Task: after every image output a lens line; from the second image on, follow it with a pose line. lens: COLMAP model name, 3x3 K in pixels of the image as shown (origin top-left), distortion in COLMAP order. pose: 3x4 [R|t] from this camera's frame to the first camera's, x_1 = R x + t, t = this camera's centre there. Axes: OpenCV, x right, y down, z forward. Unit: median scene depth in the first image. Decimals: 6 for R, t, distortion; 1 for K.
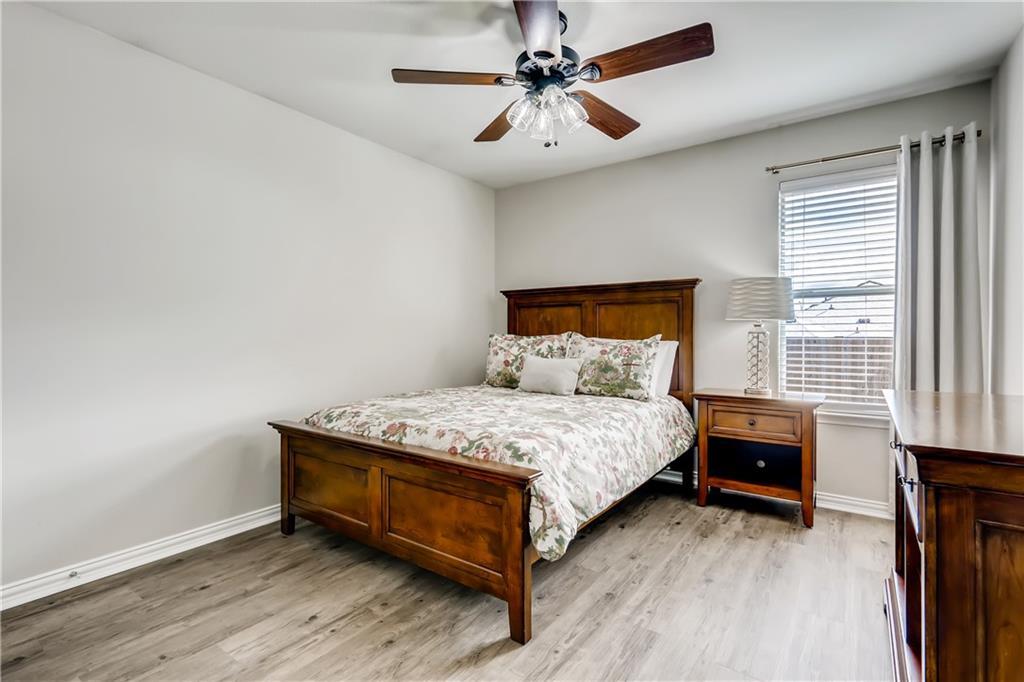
lens RADIAL K [[473.5, 0, 506.8], [0, 473.5, 346.7], [0, 0, 1]] dist [0.001634, 0.000164]
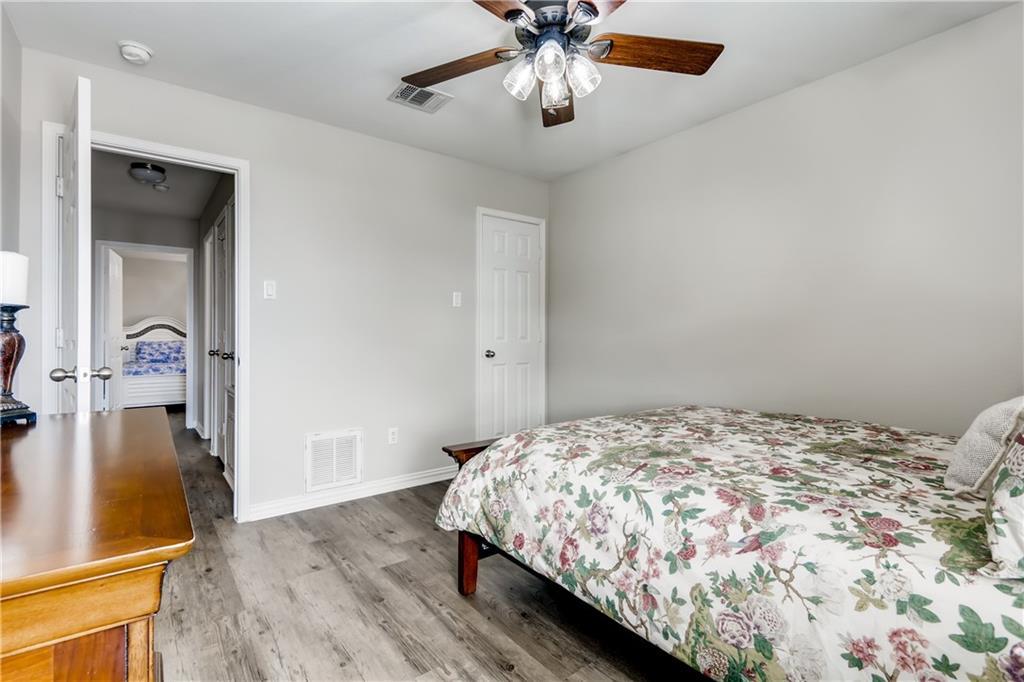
lens RADIAL K [[473.5, 0, 506.8], [0, 473.5, 346.7], [0, 0, 1]] dist [0.001634, 0.000164]
pose [[-0.280216, 0.037696, -0.959197, 0.852195], [-0.012324, 0.999005, 0.042861, -0.033330], [0.959858, 0.023831, -0.279472, 1.079927]]
